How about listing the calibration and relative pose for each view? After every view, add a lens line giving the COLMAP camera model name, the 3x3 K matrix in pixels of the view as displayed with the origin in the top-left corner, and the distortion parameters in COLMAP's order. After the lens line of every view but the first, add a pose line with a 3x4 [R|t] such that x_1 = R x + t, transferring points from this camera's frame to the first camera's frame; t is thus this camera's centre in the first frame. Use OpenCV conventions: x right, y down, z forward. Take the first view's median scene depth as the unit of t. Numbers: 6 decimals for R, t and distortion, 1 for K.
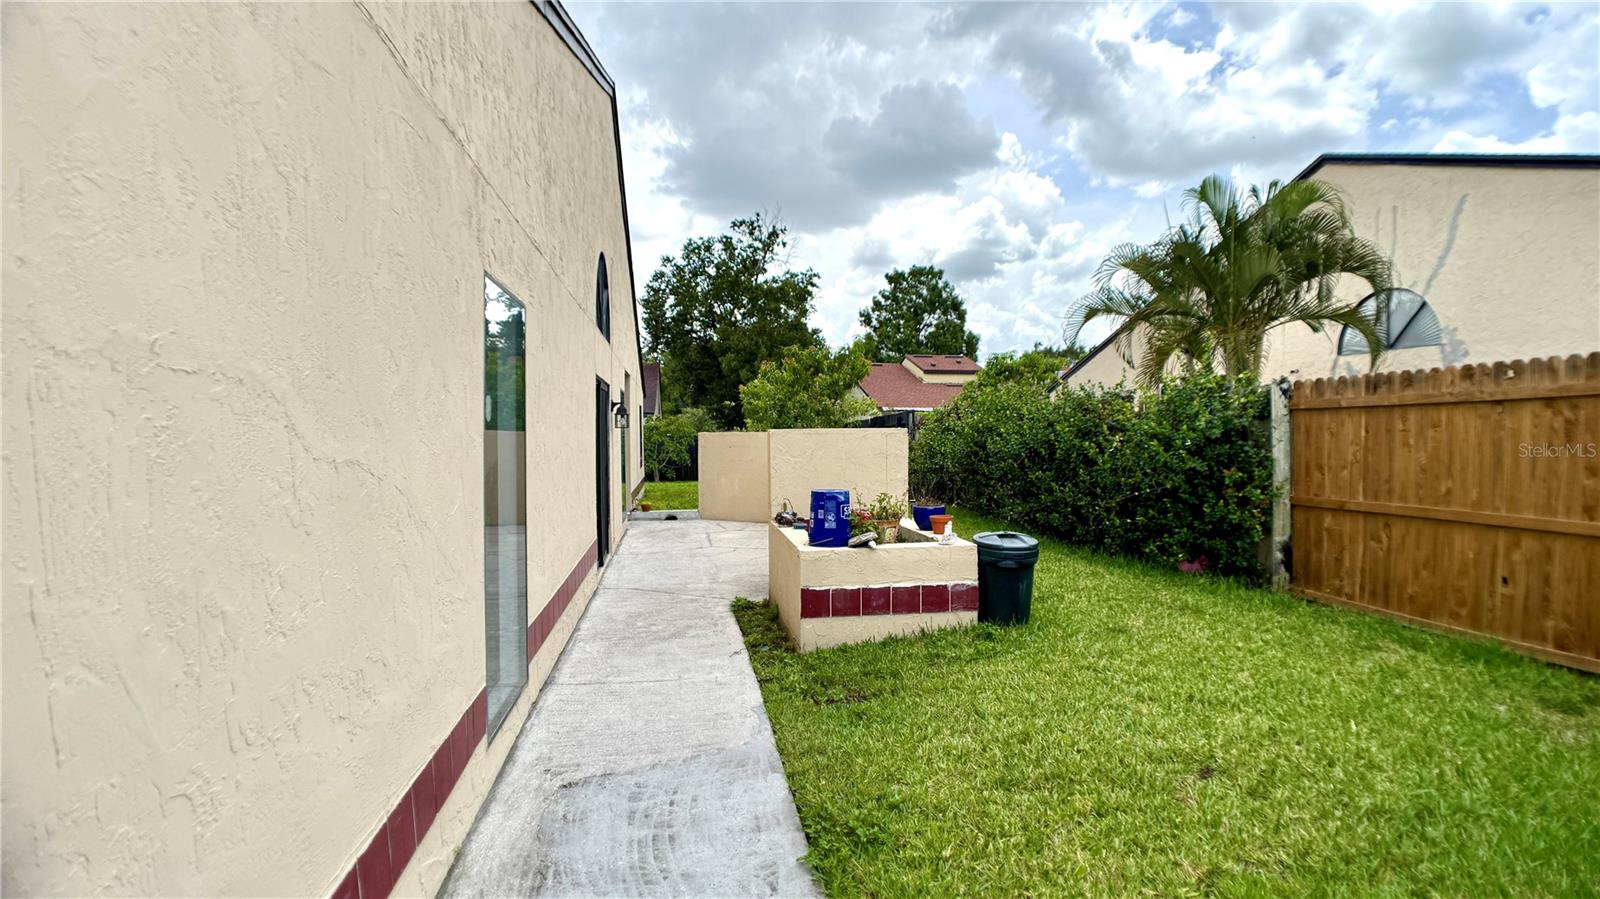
lens RADIAL K [[786.3, 0, 796.8], [0, 786.3, 450.1], [0, 0, 1]] dist [-0.072480, 0.005555]
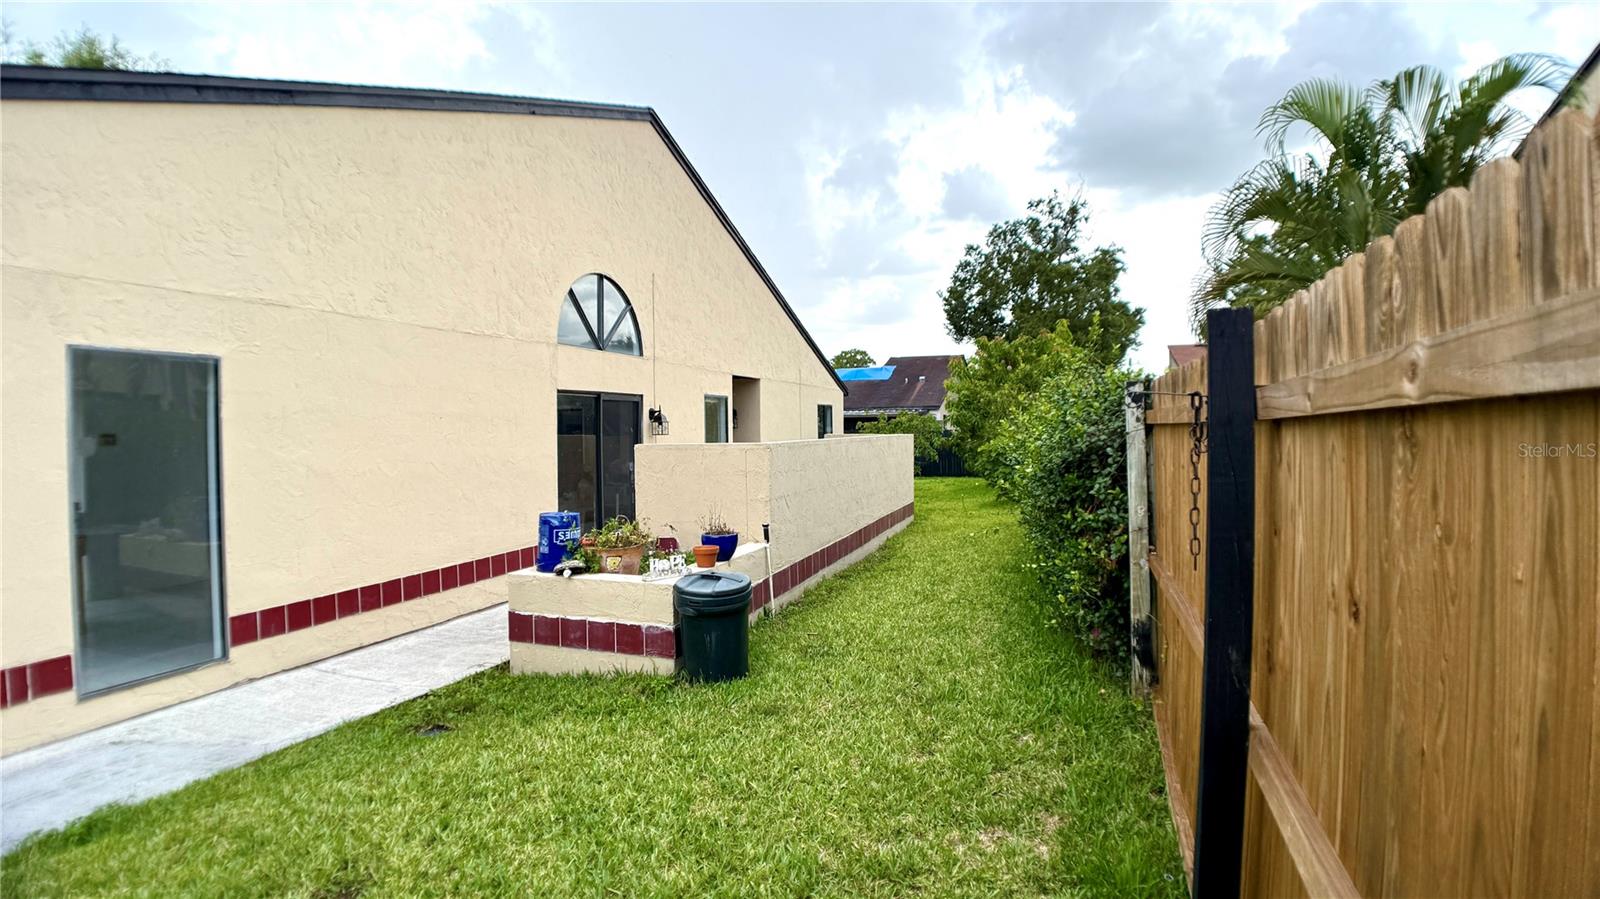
lens RADIAL K [[781.3, 0, 826.7], [0, 781.3, 433.3], [0, 0, 1]] dist [-0.039720, 0.000456]
pose [[0.886008, 0.001809, -0.463666, 0.537466], [-0.003494, 0.999990, -0.002775, -0.031922], [0.463657, 0.004079, 0.886005, 0.205330]]
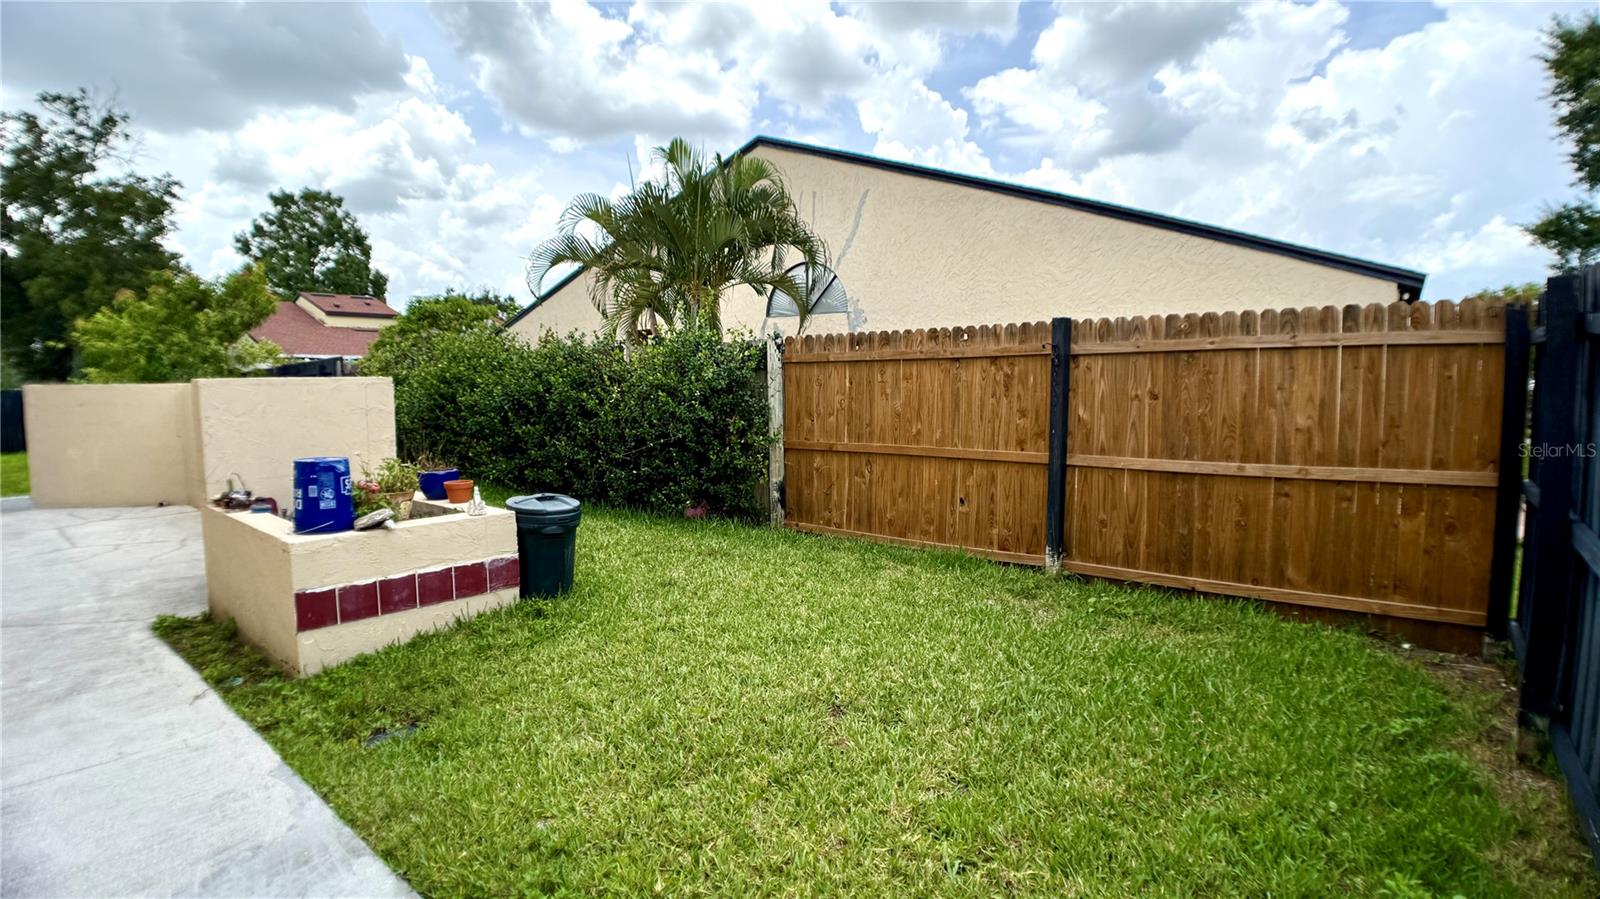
lens RADIAL K [[786.3, 0, 796.8], [0, 786.3, 450.1], [0, 0, 1]] dist [-0.072480, 0.005555]
pose [[0.745595, -0.051802, 0.664383, -0.073947], [0.010159, 0.997742, 0.066394, -0.001472], [-0.666322, -0.042753, 0.744437, 0.098935]]
